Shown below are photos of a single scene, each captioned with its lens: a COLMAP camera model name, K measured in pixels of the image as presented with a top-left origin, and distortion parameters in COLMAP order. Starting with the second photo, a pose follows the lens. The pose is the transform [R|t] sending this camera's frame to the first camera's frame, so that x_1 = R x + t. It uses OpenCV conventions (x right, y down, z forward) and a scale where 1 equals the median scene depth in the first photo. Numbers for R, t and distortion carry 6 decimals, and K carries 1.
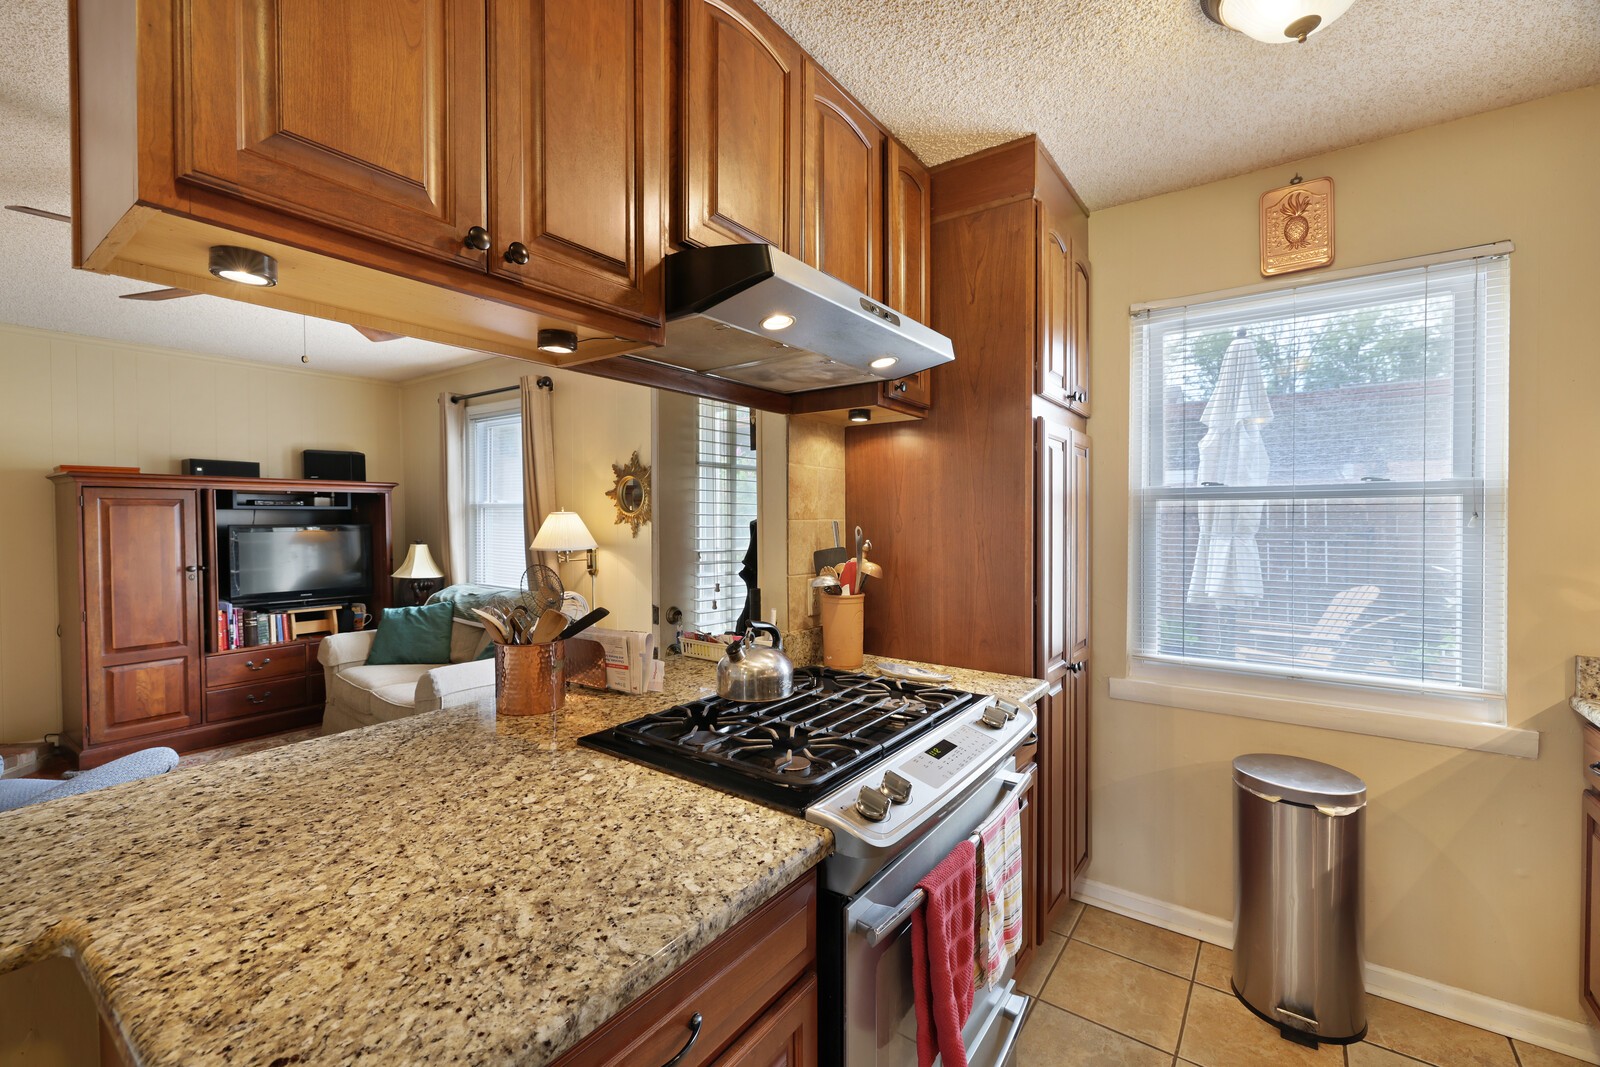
lens RADIAL K [[675.0, 0, 803.0], [0, 675.0, 532.0], [0, 0, 1]] dist [0.001729, 0.000057]
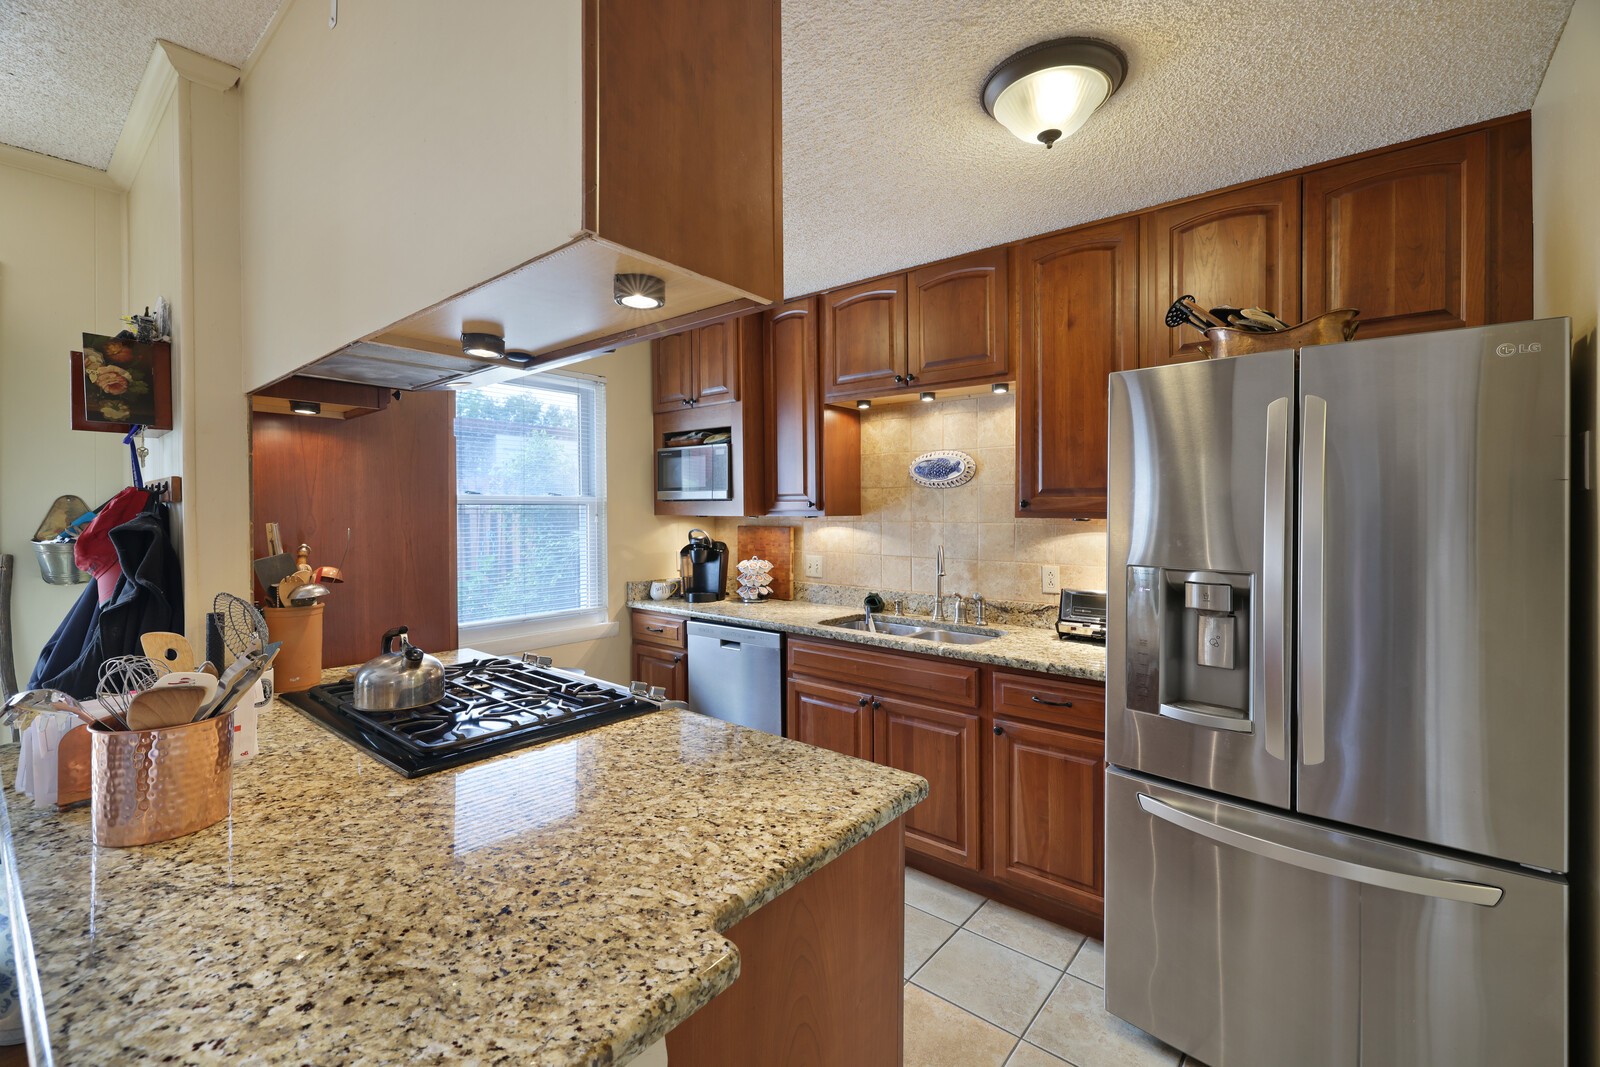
lens RADIAL K [[675.0, 0, 784.8], [0, 675.0, 510.3], [0, 0, 1]] dist [0.001729, 0.000057]
pose [[0.072425, 0.005048, 0.997361, -0.433623], [0.022211, 0.999731, -0.006673, -0.007632], [-0.997127, 0.022636, 0.072293, 0.161815]]
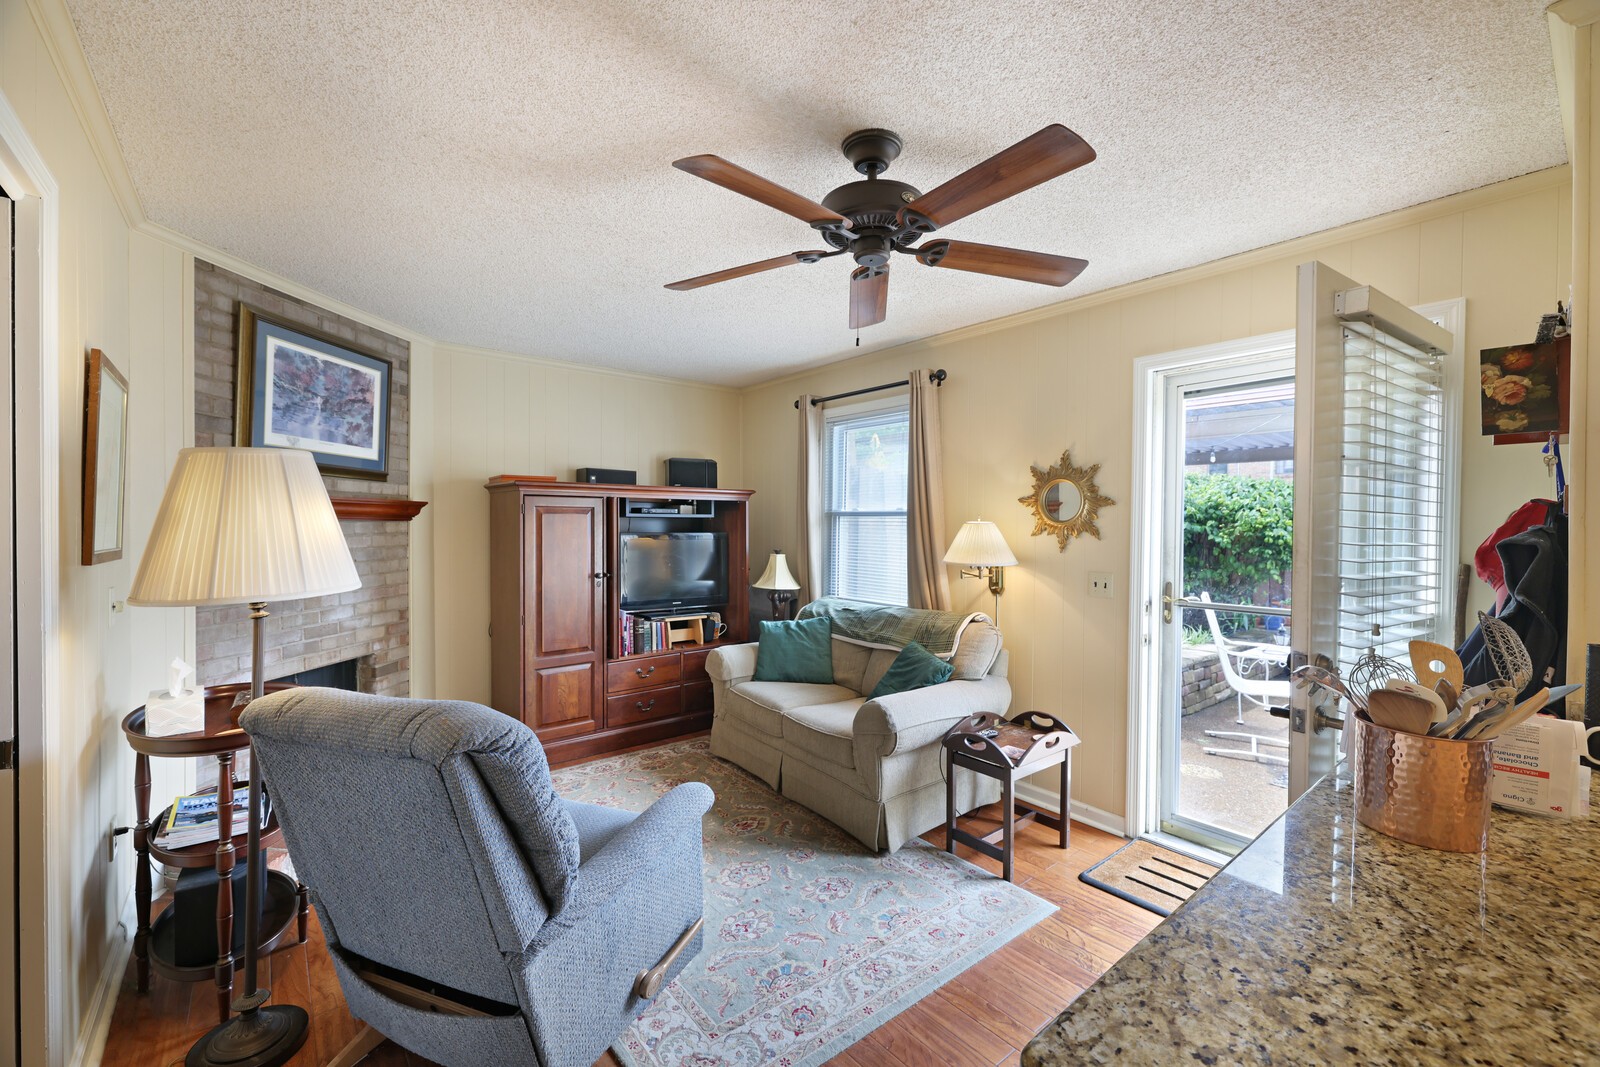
lens RADIAL K [[675.0, 0, 808.8], [0, 675.0, 542.3], [0, 0, 1]] dist [0.001729, 0.000057]
pose [[0.968457, 0.013127, -0.248833, -0.353302], [-0.011950, 0.999909, 0.006240, -0.005514], [0.248892, -0.003070, 0.968526, 0.100261]]
